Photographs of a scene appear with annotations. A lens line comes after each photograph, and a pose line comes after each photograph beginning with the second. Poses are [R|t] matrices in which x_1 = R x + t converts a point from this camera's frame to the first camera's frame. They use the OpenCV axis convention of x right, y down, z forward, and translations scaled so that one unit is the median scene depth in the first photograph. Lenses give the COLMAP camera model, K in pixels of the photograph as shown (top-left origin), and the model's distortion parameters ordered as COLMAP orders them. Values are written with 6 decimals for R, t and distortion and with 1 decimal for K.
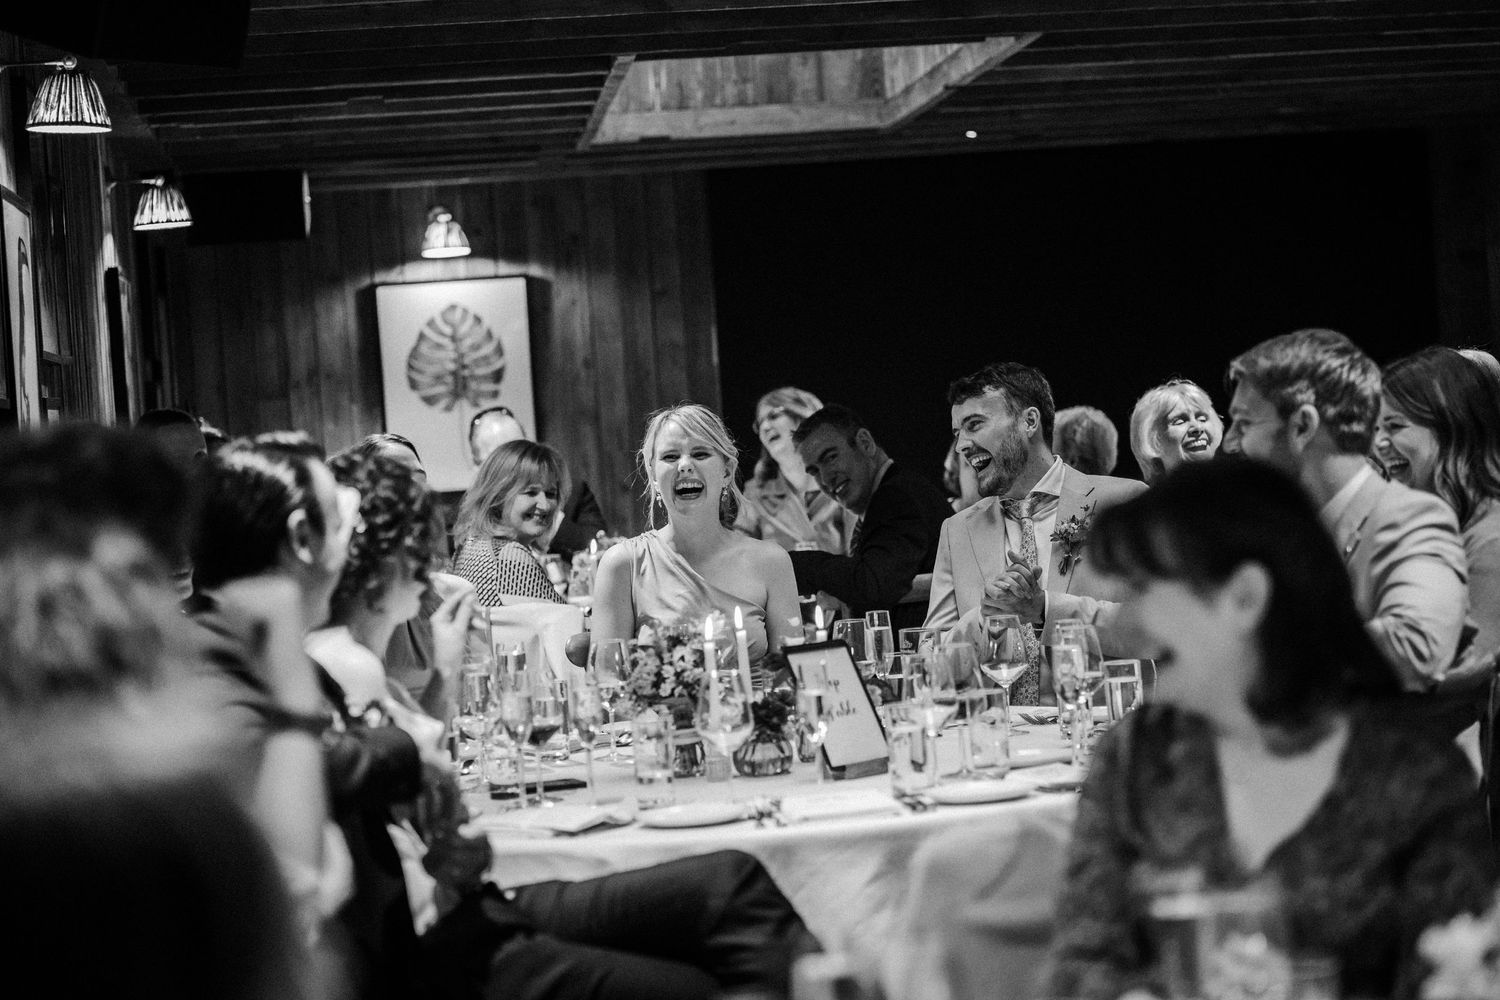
lens RADIAL K [[3565.6, 0, 750.3], [0, 3565.6, 499.7], [0, 0, 1]] dist [0.000060, 0.000000]
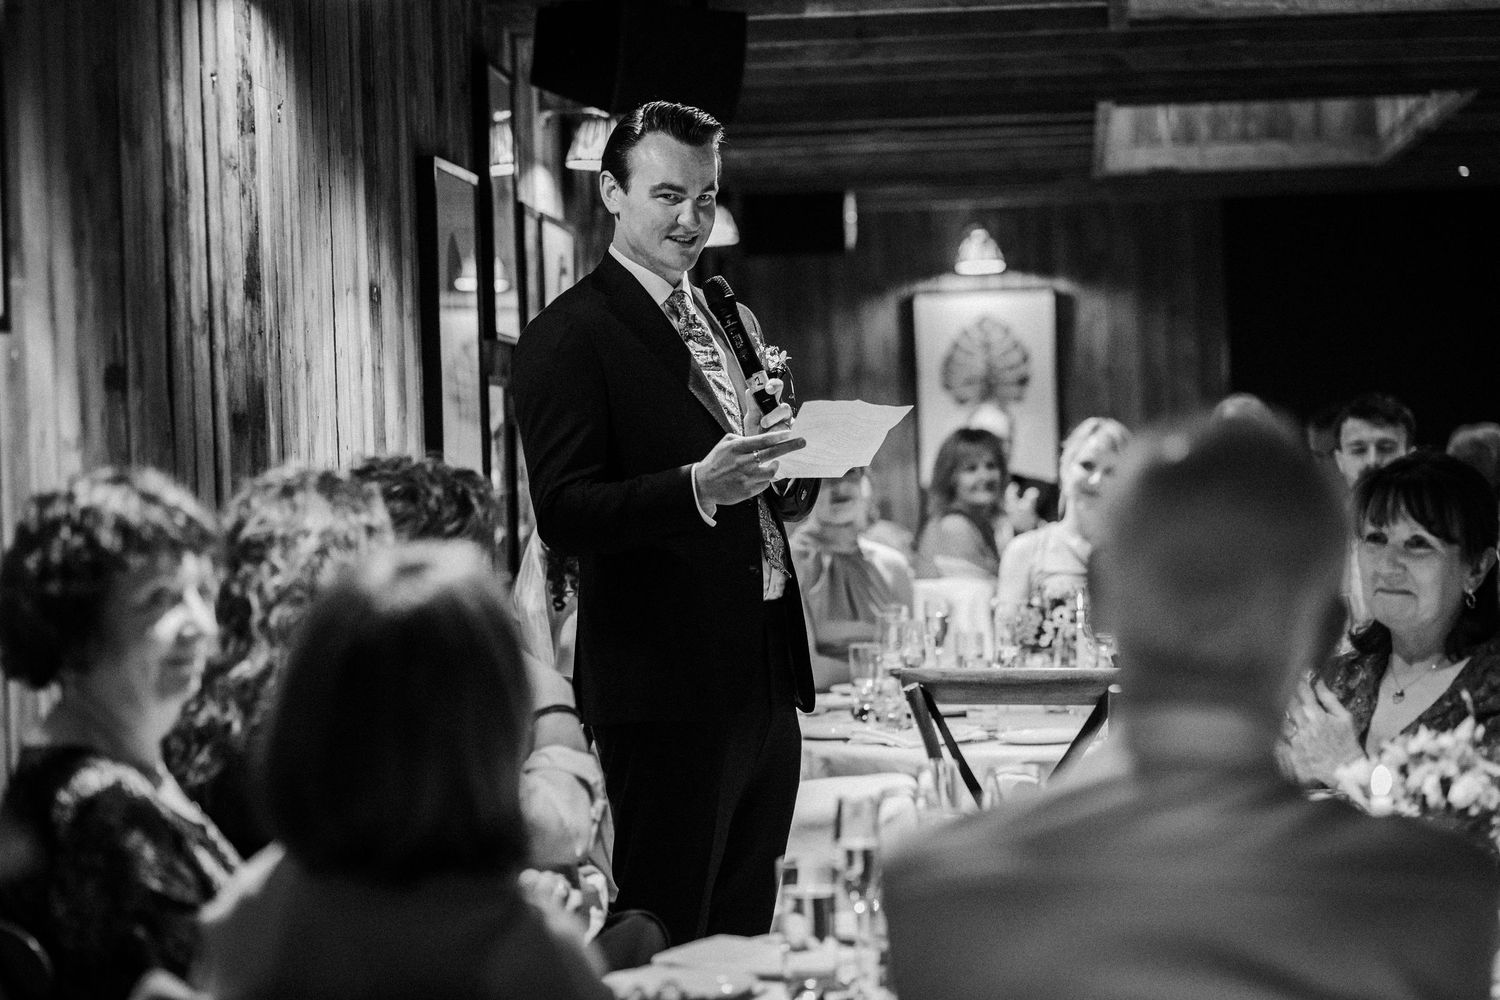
lens RADIAL K [[3565.6, 0, 749.8], [0, 3565.6, 500.2], [0, 0, 1]] dist [0.000060, 0.000000]
pose [[0.984899, 0.037654, -0.168984, 0.035014], [-0.037835, 0.999282, 0.002151, 0.002705], [0.168944, 0.004275, 0.985616, -0.095924]]
